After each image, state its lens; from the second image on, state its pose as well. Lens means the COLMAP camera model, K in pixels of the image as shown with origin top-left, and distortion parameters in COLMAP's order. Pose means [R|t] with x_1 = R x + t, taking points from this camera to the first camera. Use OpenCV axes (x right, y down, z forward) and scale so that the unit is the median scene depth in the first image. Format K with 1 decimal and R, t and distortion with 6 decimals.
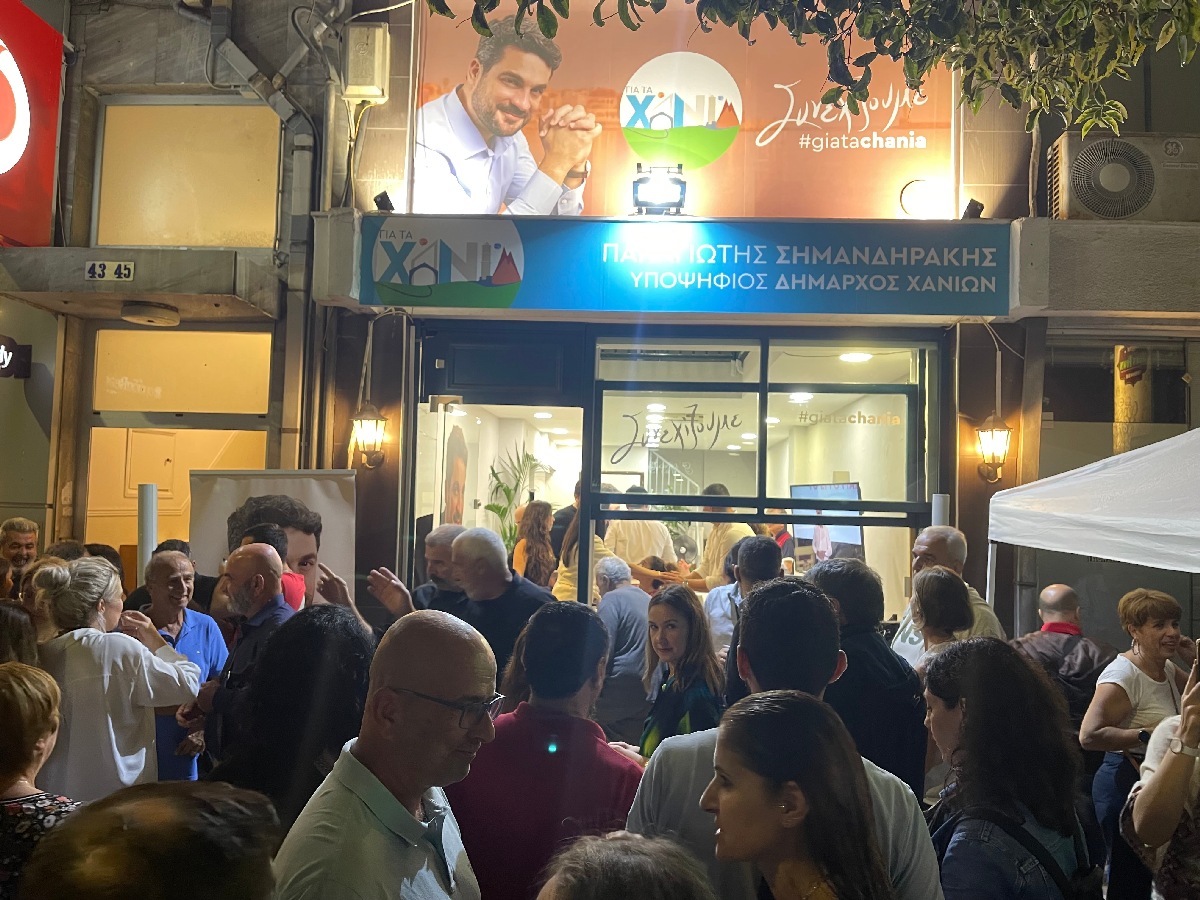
lens RADIAL K [[847.1, 0, 600.0], [0, 847.1, 450.0], [0, 0, 1]] dist [0.069860, -0.082210]
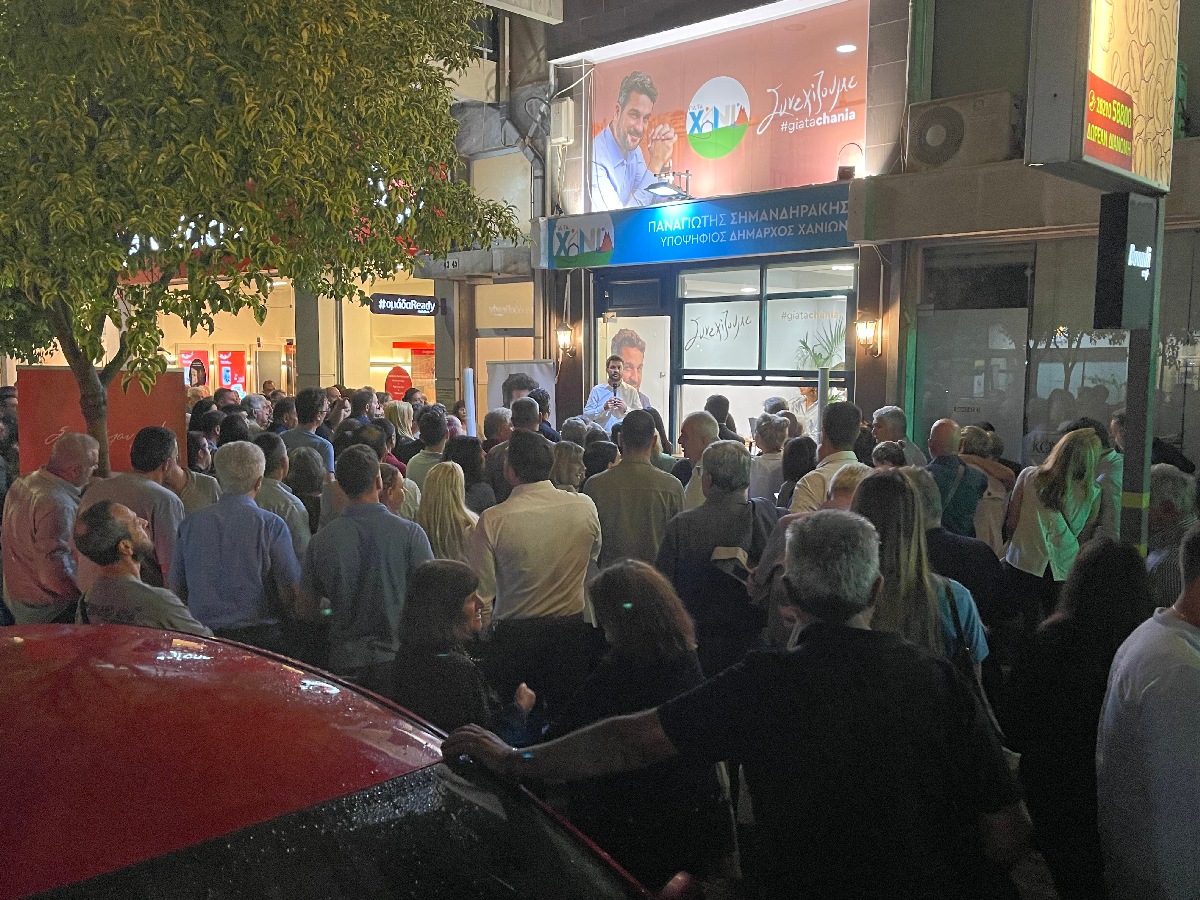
lens RADIAL K [[1080.5, 0, 617.2], [0, 1080.5, 449.3], [0, 0, 1]] dist [0.100271, -0.148176]
pose [[0.769131, 0.029527, -0.638408, 1.241806], [0.051847, 0.992757, 0.108380, -0.026815], [0.636984, -0.116458, 0.762029, -0.686457]]
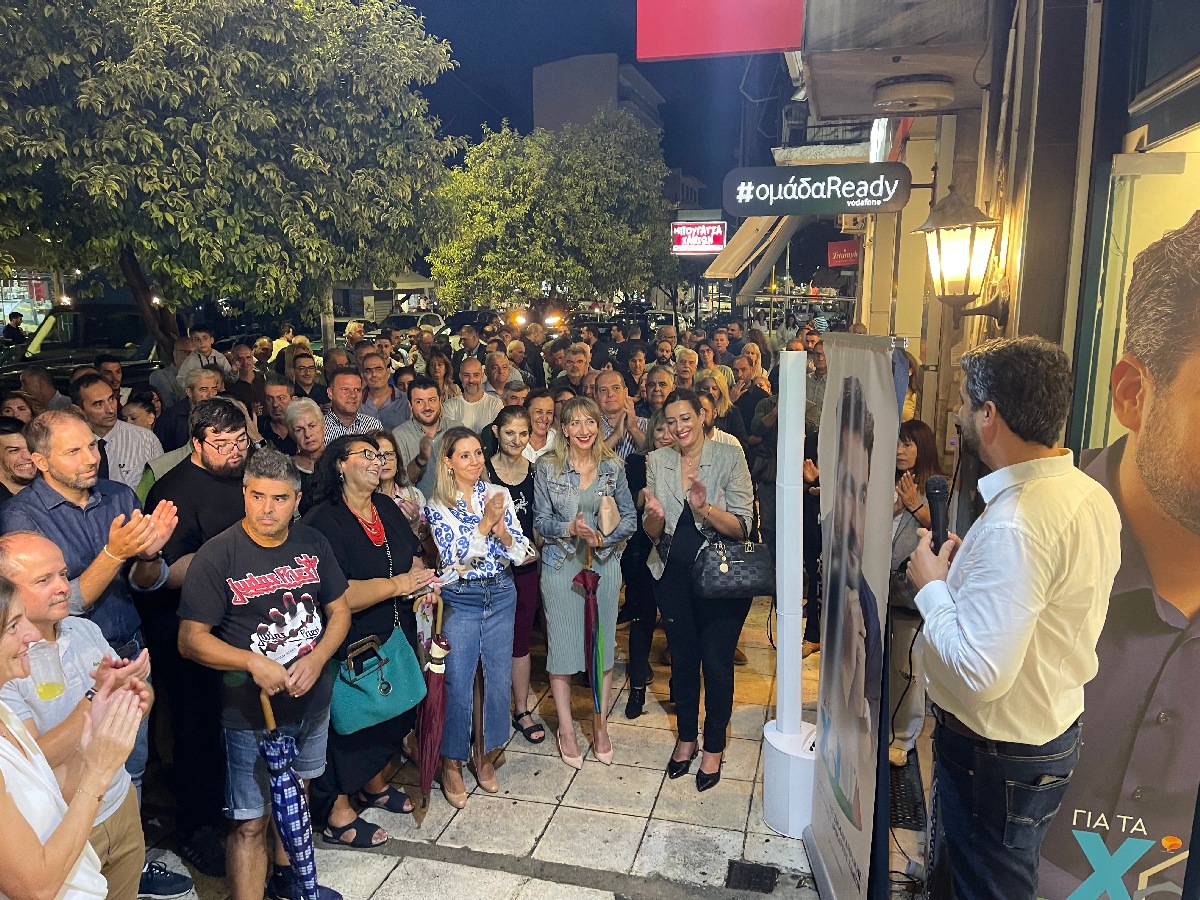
lens RADIAL K [[918.4, 0, 600.0], [0, 918.4, 450.0], [0, 0, 1]] dist [0.088435, -0.115232]
pose [[-0.197064, 0.148417, -0.969091, 0.280157], [0.042112, 0.988844, 0.142879, 0.005320], [0.979486, -0.012654, -0.201116, 0.877752]]
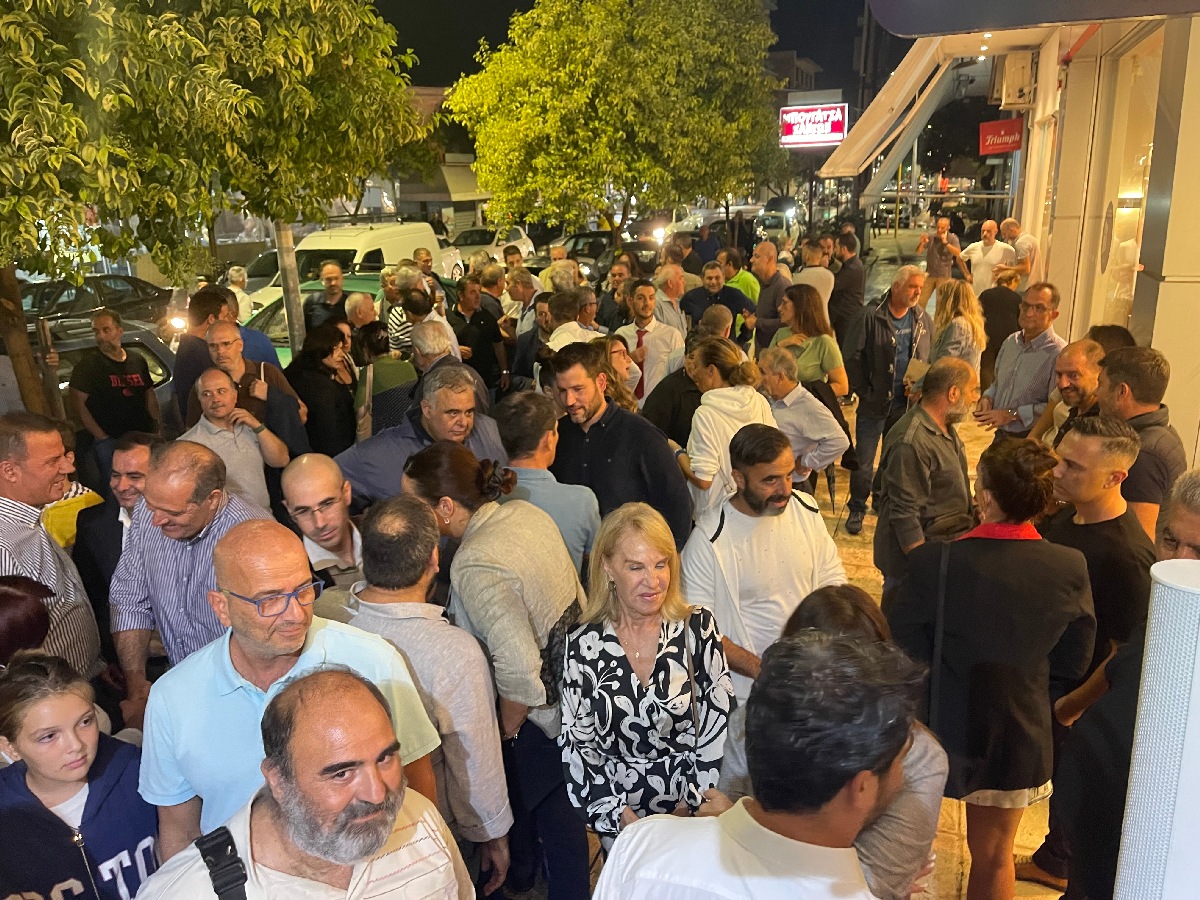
lens RADIAL K [[918.2, 0, 611.7], [0, 918.2, 436.7], [0, 0, 1]] dist [0.078324, -0.092944]
pose [[-0.297249, 0.236148, -0.925136, -0.288710], [0.072397, 0.971717, 0.224777, -0.031031], [0.952051, -0.000162, -0.305938, 0.829666]]
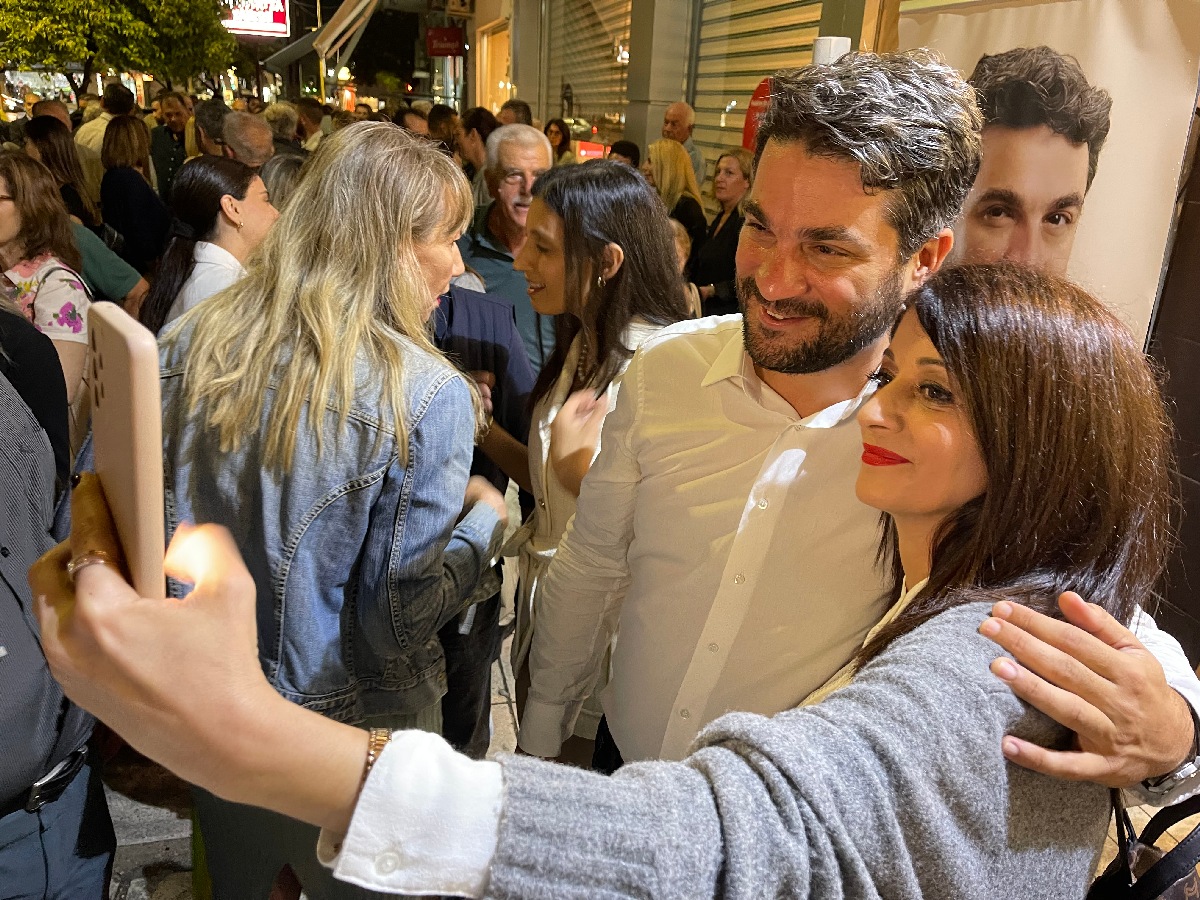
lens RADIAL K [[918.4, 0, 600.0], [0, 918.4, 450.0], [0, 0, 1]] dist [0.088435, -0.115232]
pose [[0.289408, 0.313077, -0.904559, 0.043312], [0.008217, 0.944152, 0.329409, 0.080038], [0.957171, -0.102766, 0.270672, 0.589897]]
